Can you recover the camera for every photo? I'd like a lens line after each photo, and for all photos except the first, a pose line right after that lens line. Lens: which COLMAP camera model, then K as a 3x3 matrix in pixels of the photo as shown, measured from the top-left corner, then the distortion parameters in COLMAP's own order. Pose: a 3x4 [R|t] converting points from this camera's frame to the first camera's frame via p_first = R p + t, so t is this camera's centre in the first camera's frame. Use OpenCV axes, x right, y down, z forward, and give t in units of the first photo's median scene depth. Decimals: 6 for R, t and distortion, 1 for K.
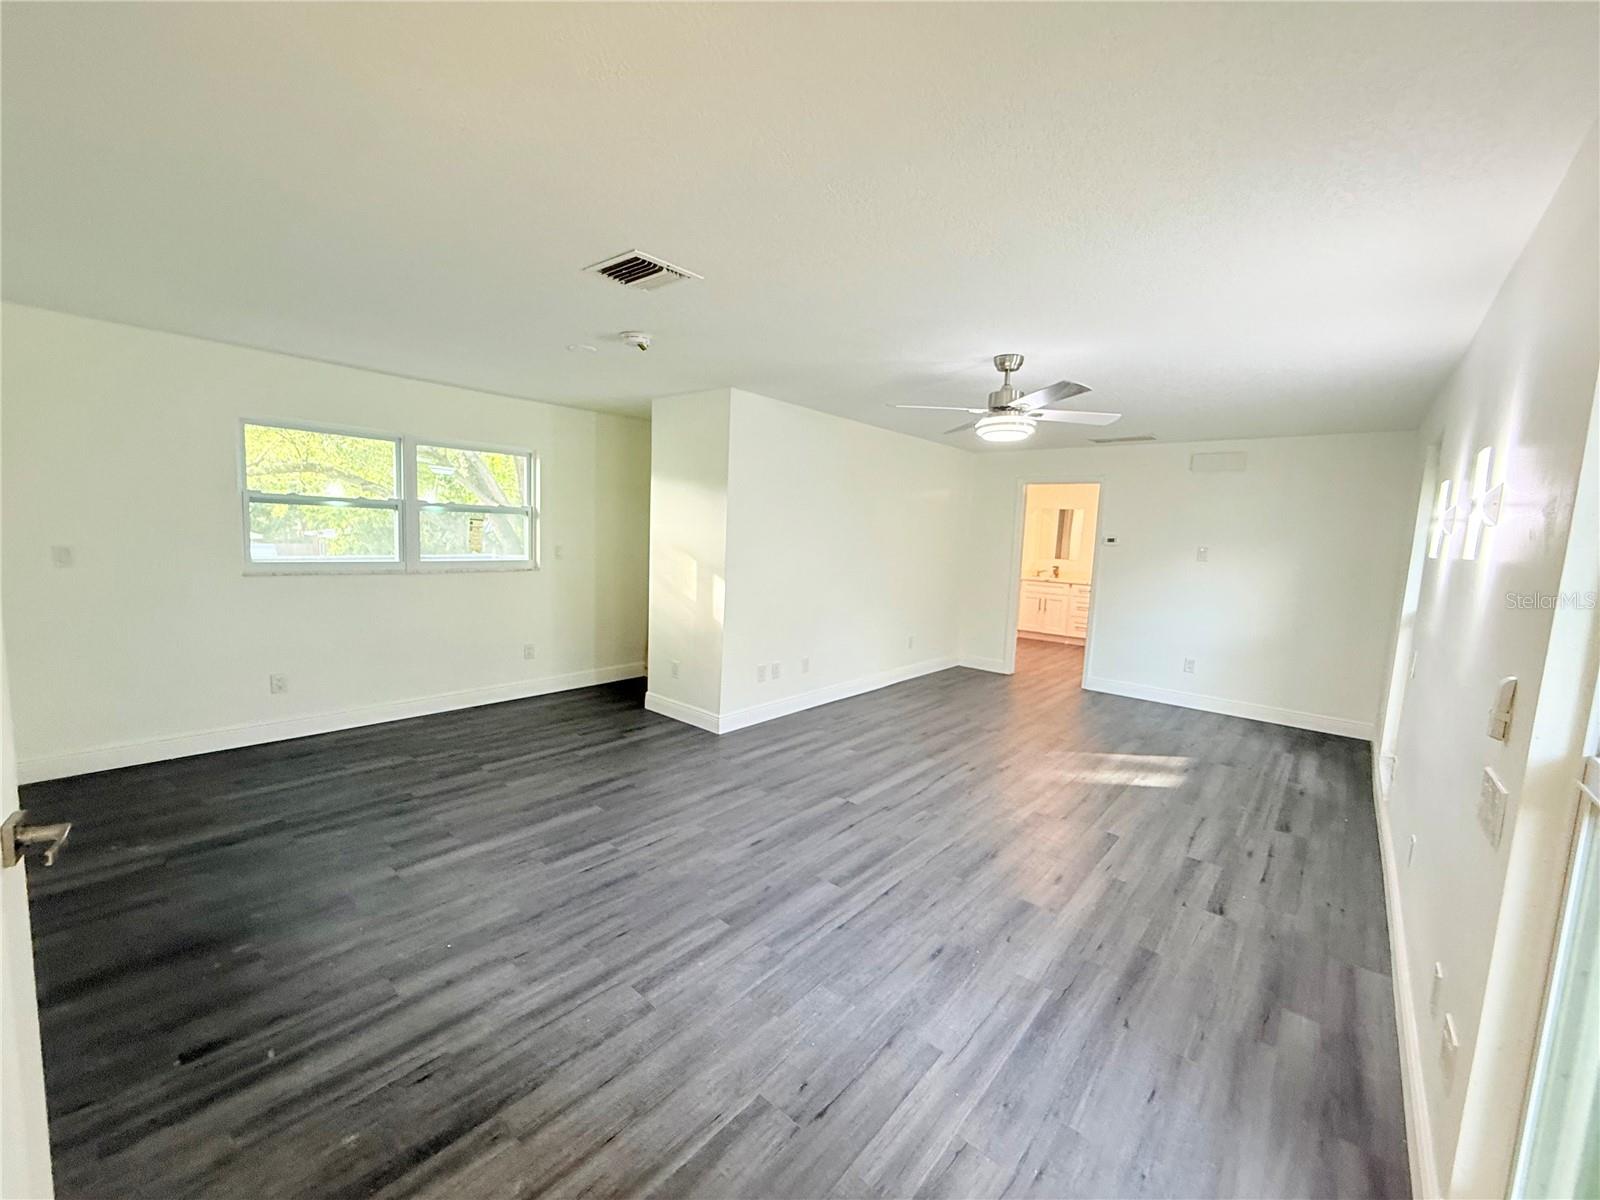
lens RADIAL K [[641.0, 0, 795.3], [0, 641.0, 602.1], [0, 0, 1]] dist [-0.001340, 0.000824]
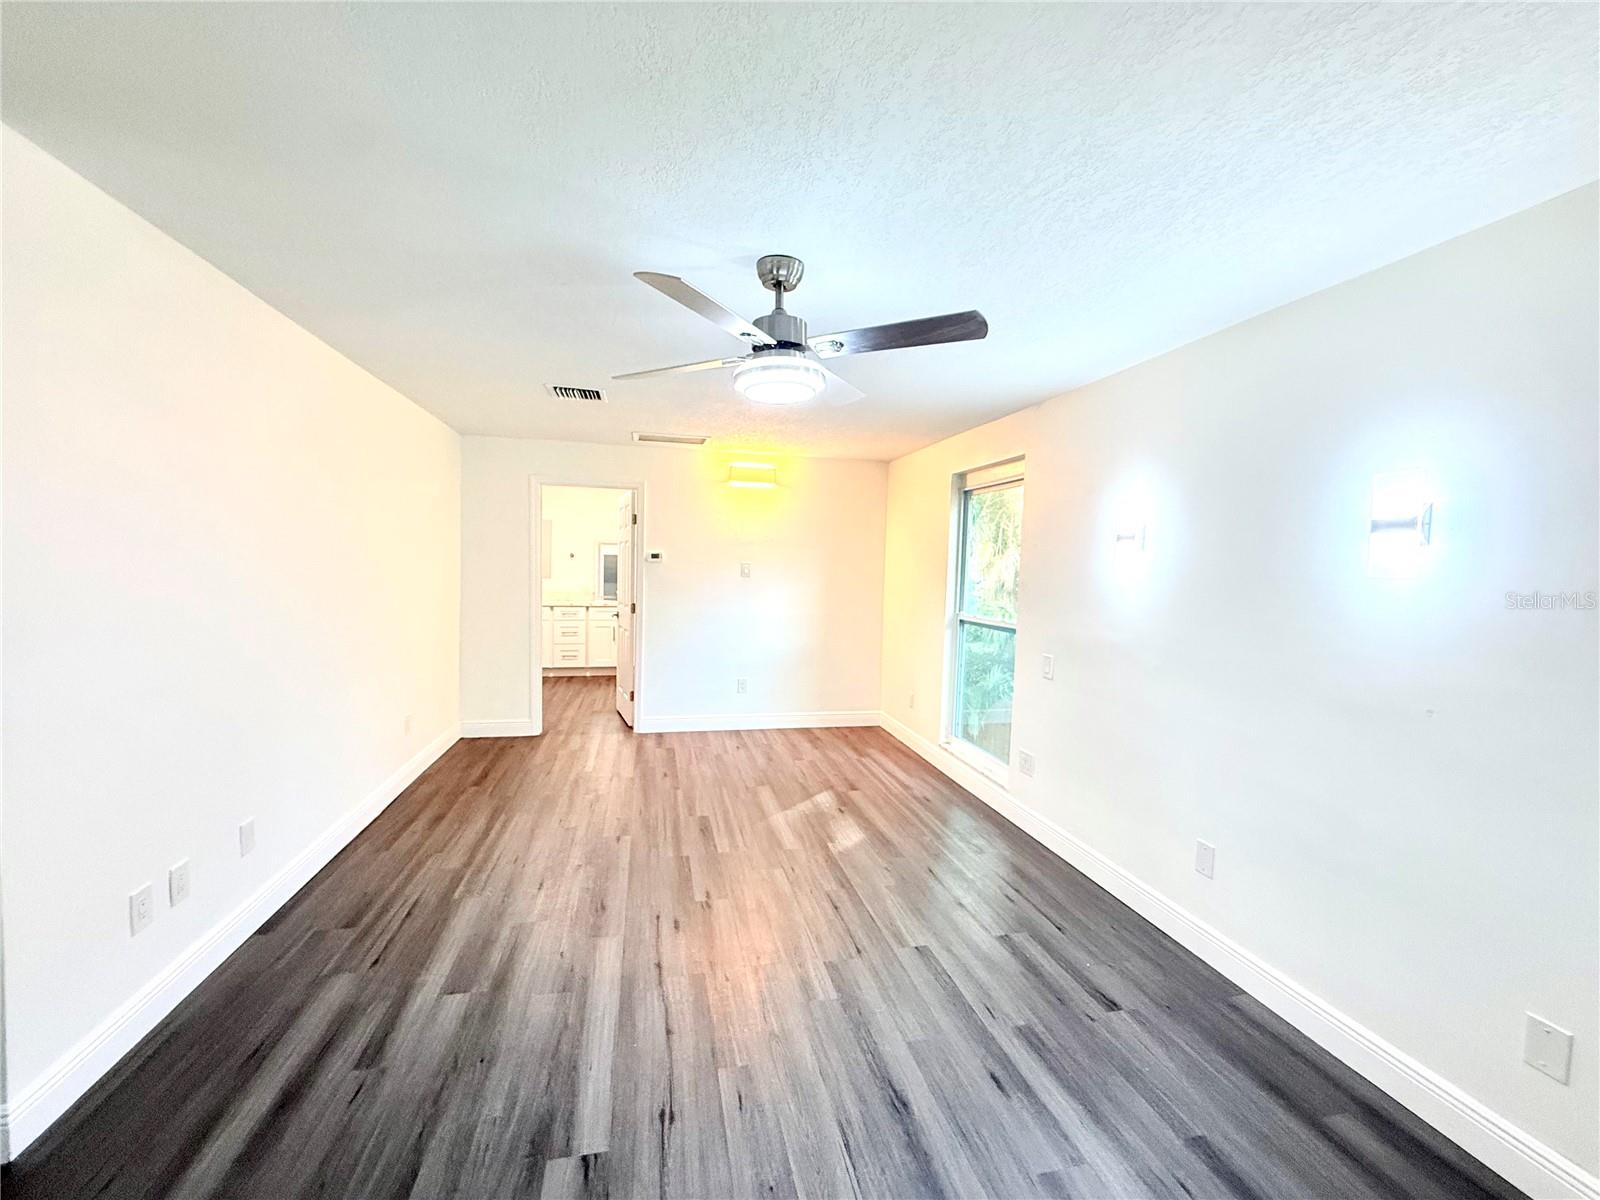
lens RADIAL K [[641.0, 0, 800.1], [0, 641.0, 608.1], [0, 0, 1]] dist [-0.001340, 0.000824]
pose [[0.594147, -0.081737, 0.800193, -0.131177], [0.087714, 0.995475, 0.036557, -0.062708], [-0.799560, 0.048468, 0.598627, 0.504013]]
